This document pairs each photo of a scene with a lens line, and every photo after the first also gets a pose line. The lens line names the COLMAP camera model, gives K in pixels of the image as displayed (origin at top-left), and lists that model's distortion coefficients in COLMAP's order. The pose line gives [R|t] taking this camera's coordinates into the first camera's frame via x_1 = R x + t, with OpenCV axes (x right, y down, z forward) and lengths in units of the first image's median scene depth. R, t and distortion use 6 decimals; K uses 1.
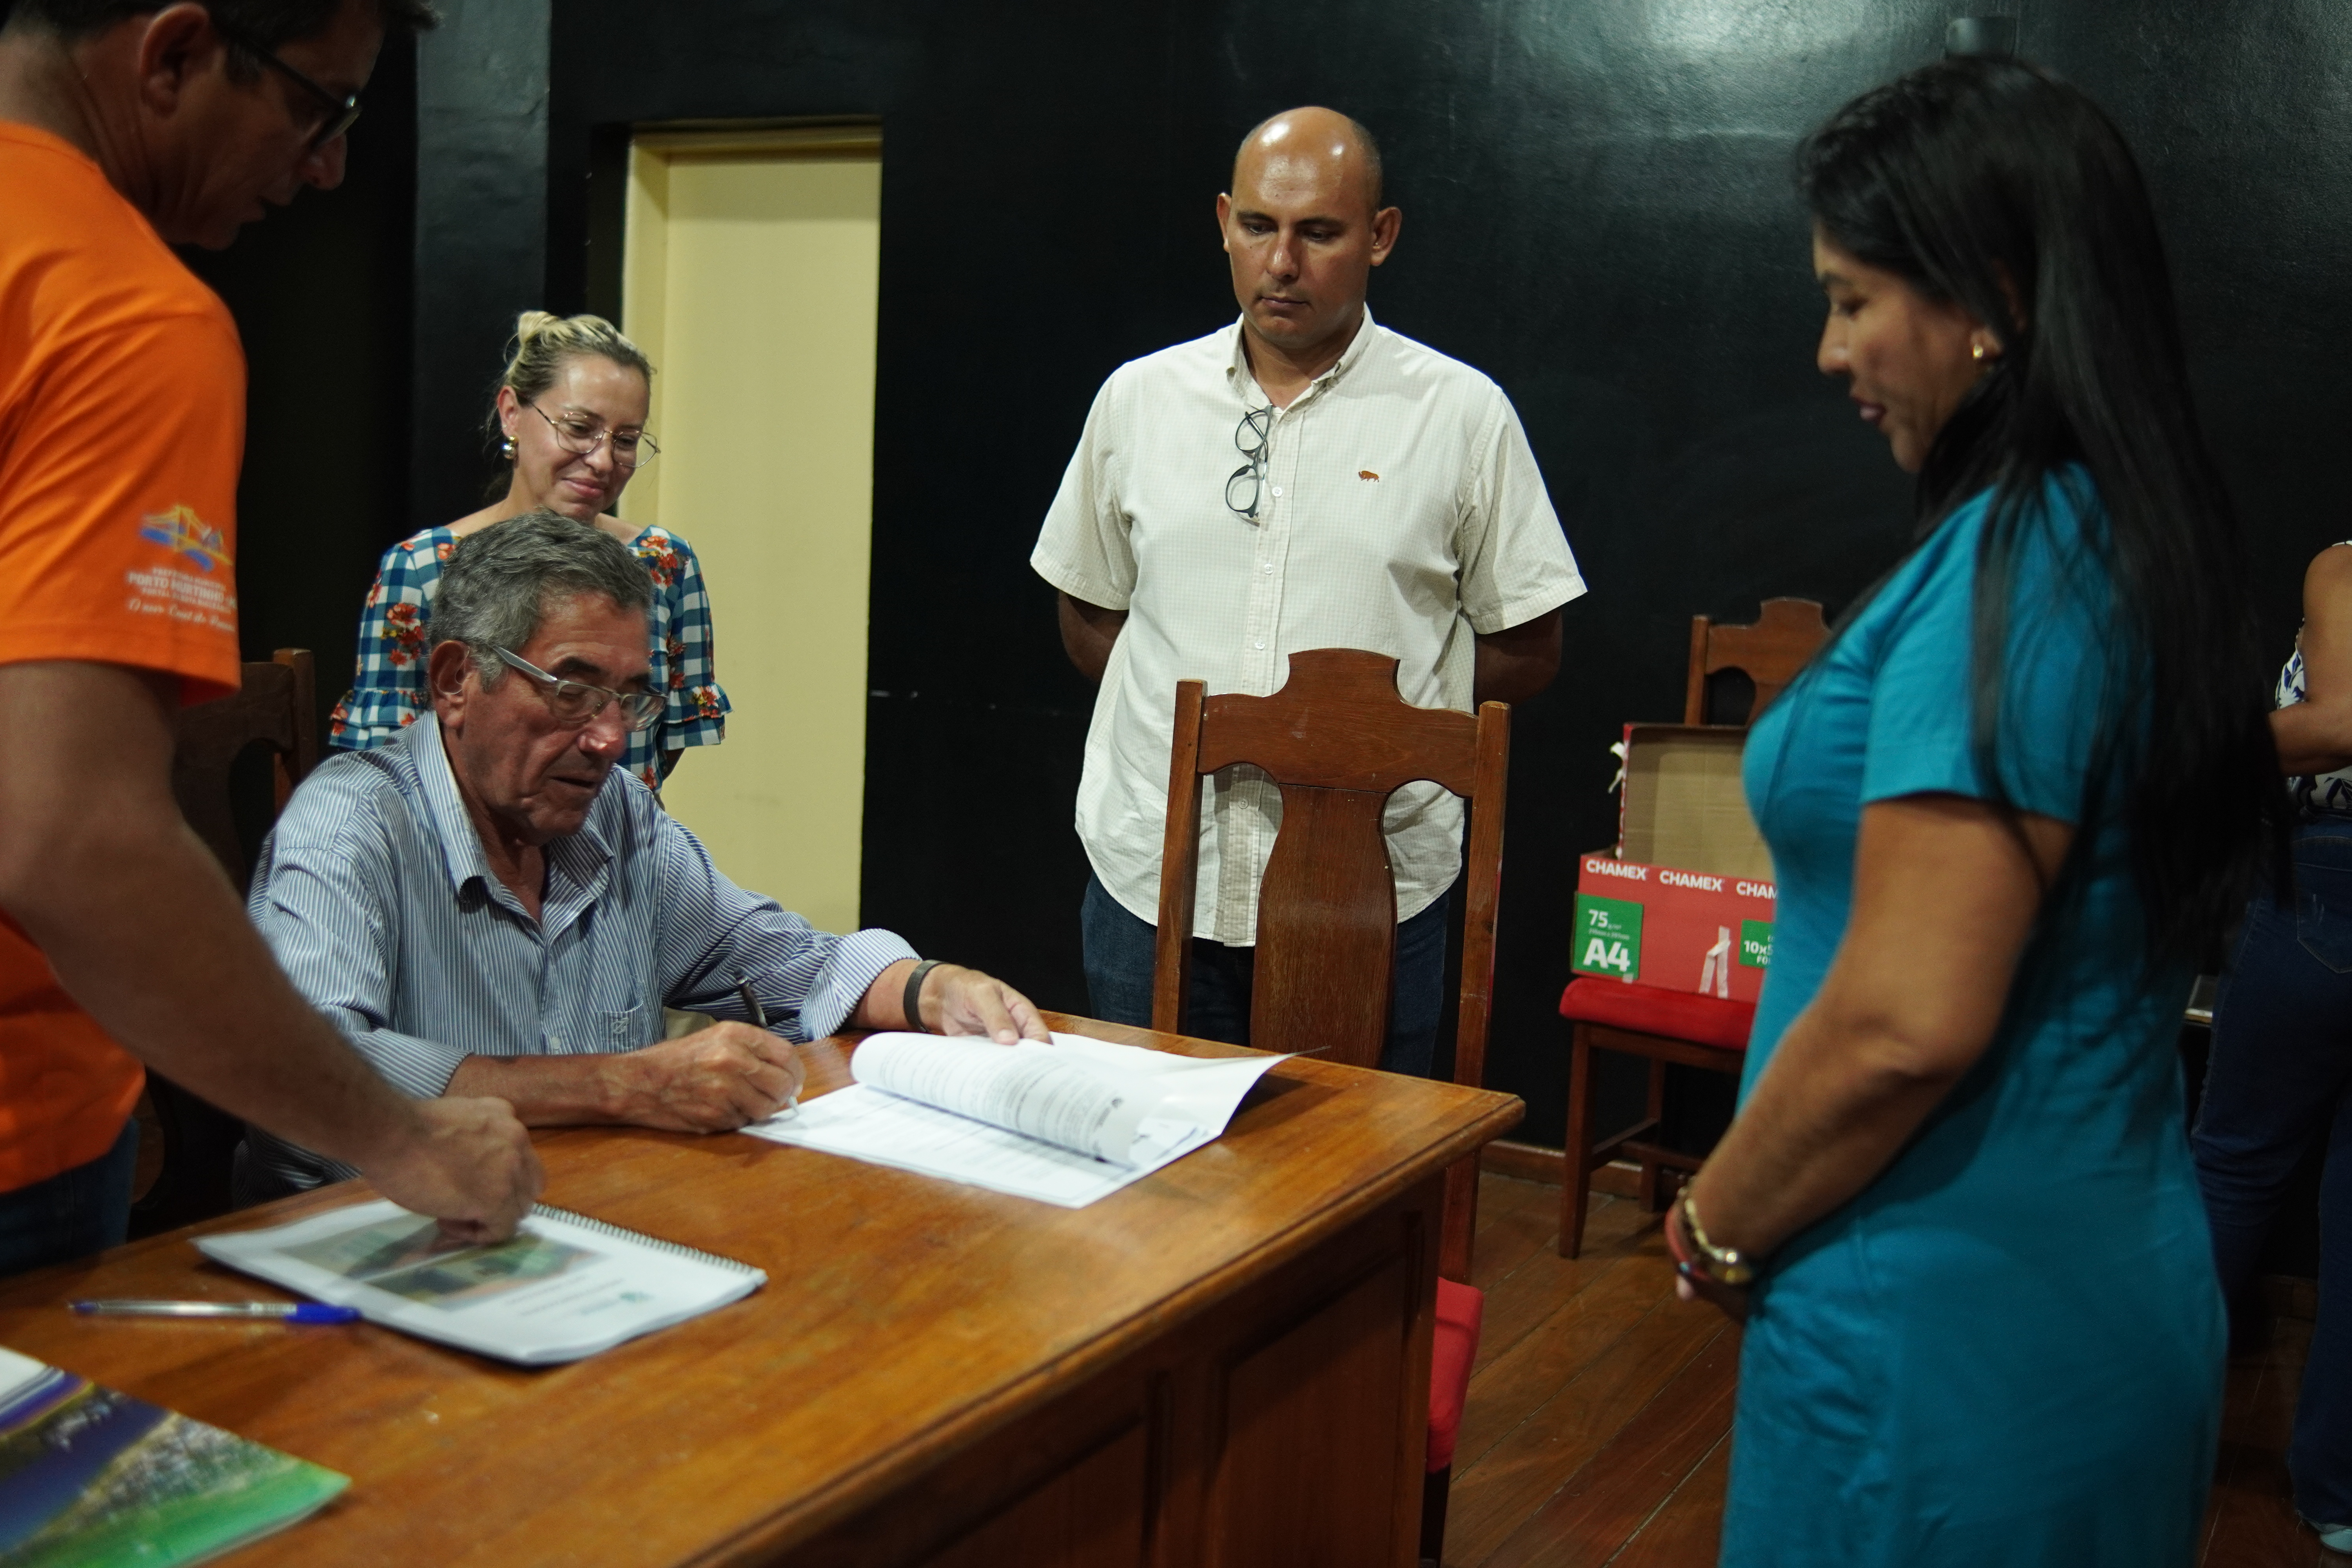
lens RADIAL K [[2355.8, 0, 1156.0], [0, 2355.8, 833.0], [0, 0, 1]] dist [-0.070395, 0.000000]
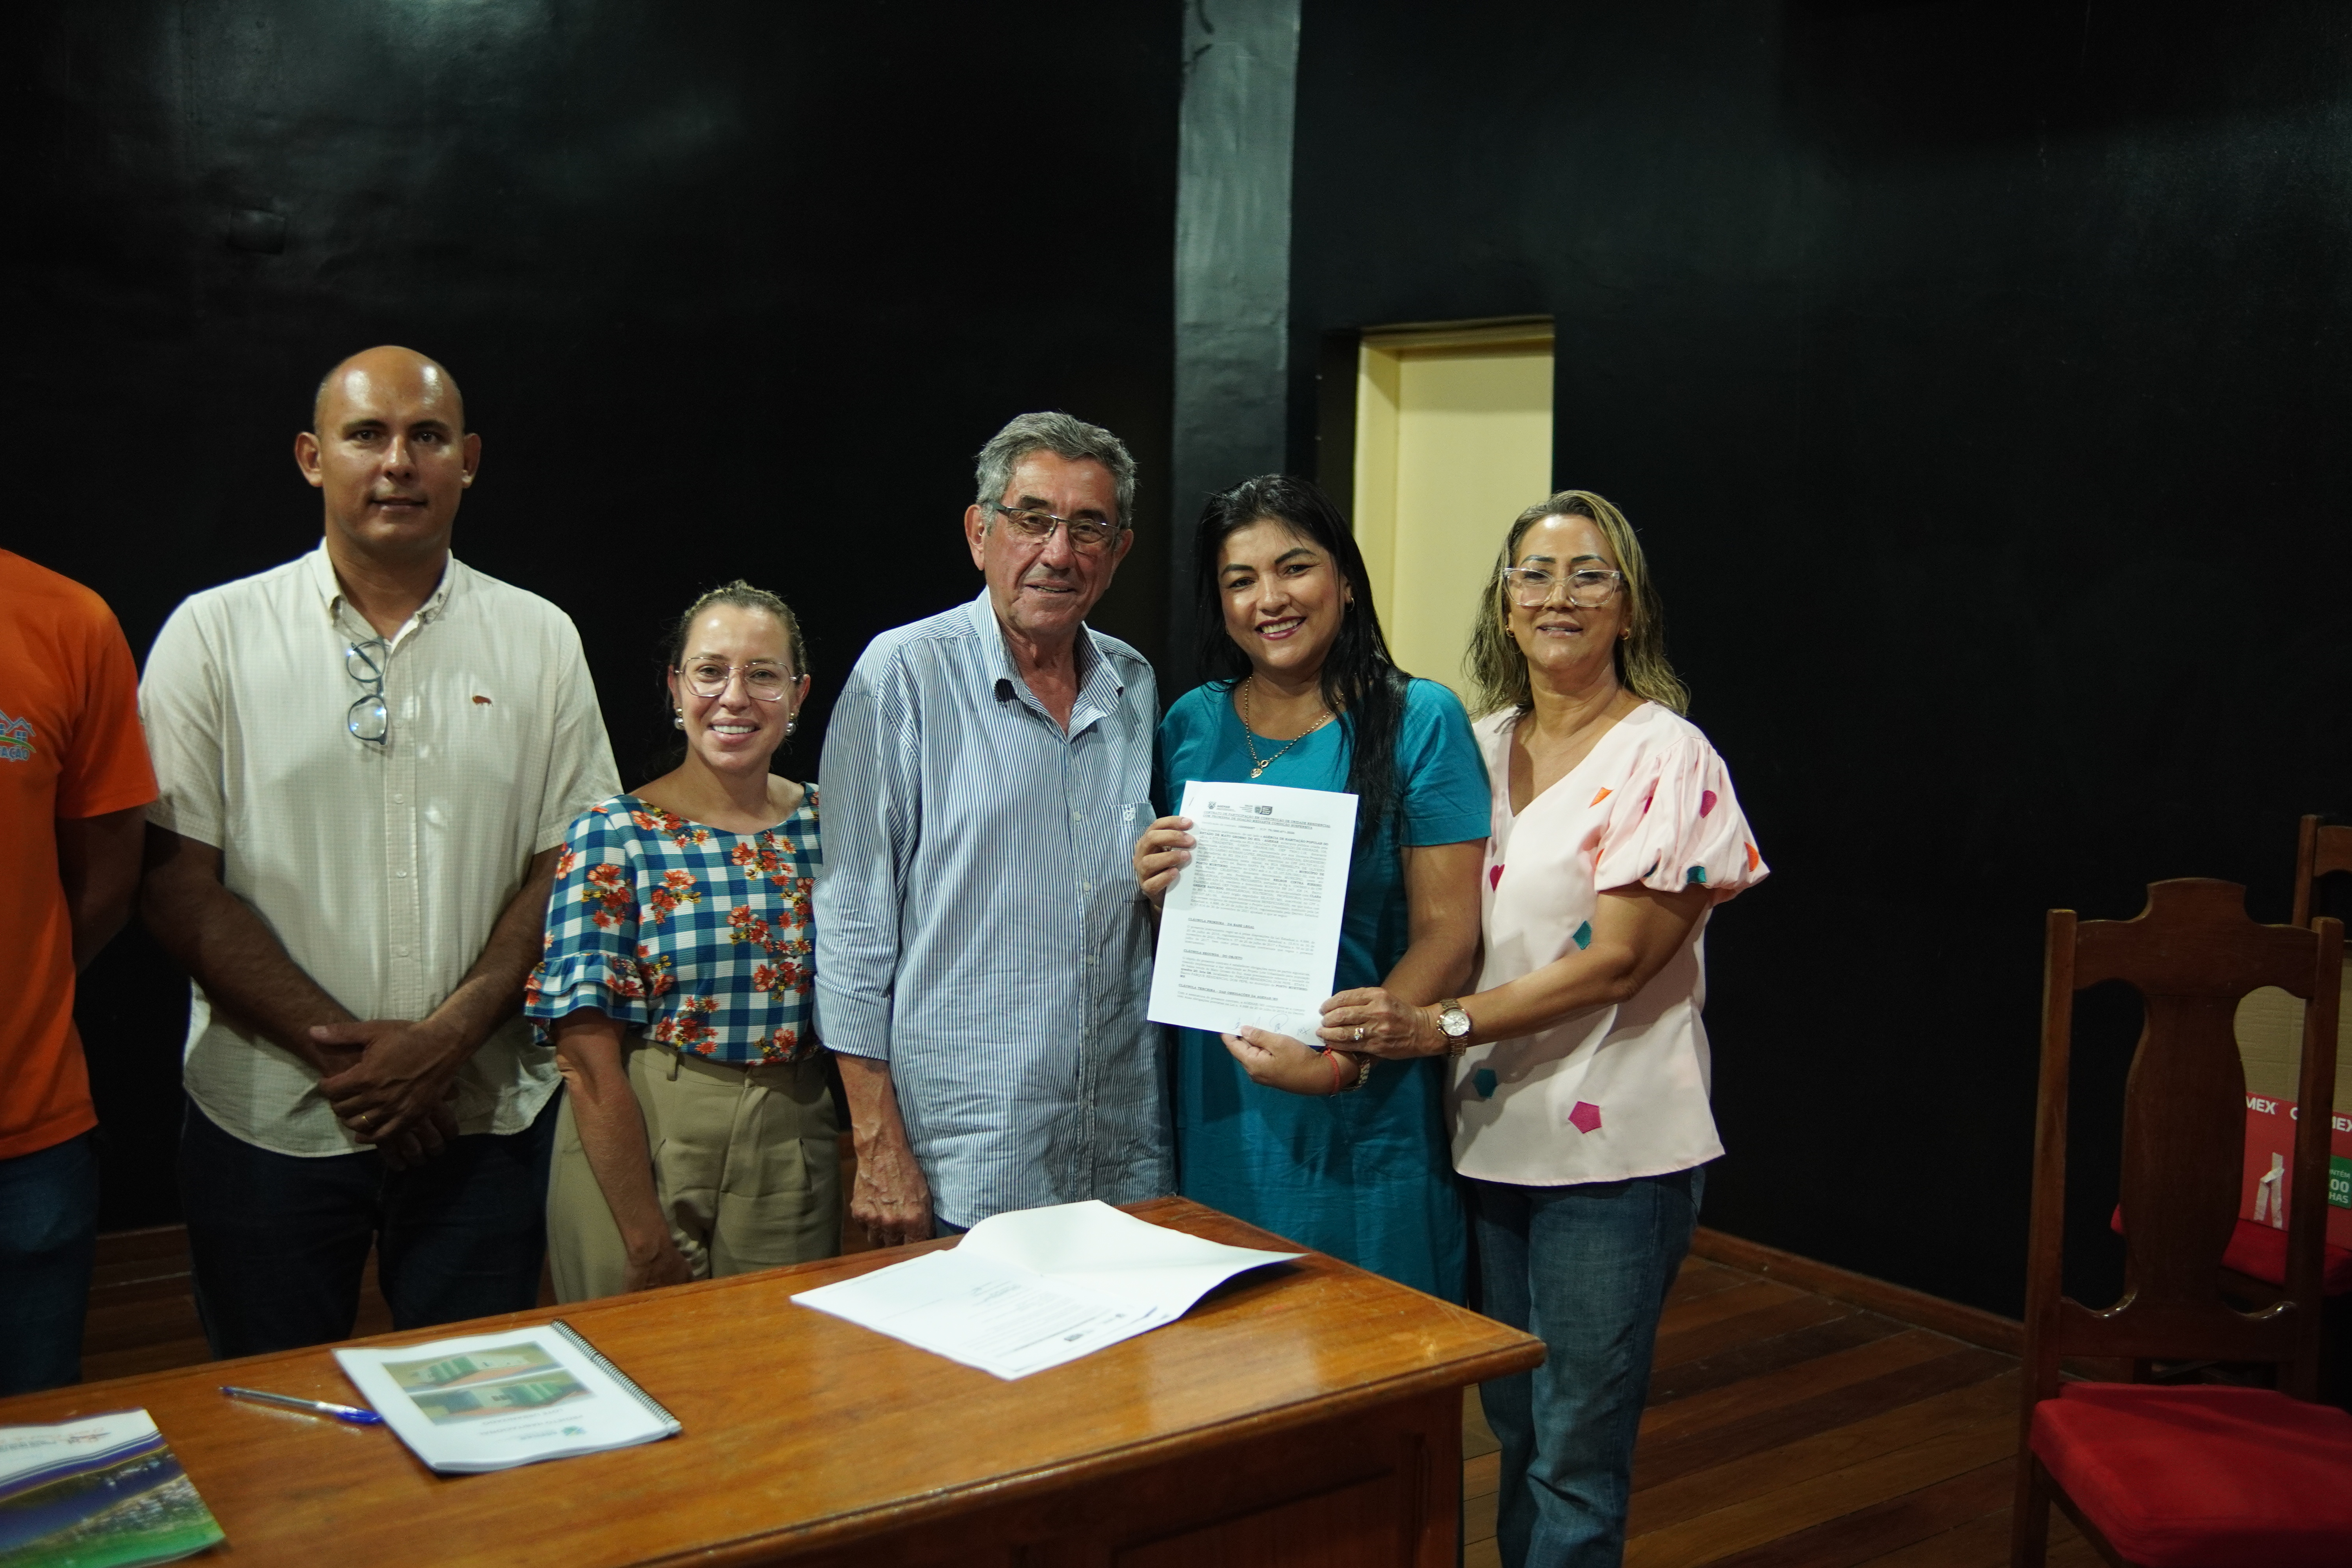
lens RADIAL K [[2355.8, 0, 1160.9], [0, 2355.8, 794.0], [0, 0, 1]] dist [-0.070395, 0.000000]
pose [[0.908994, 0.010425, -0.416679, 0.219942], [-0.037075, 0.997747, -0.055917, -0.034013], [0.415158, 0.066276, 0.907332, -0.024192]]
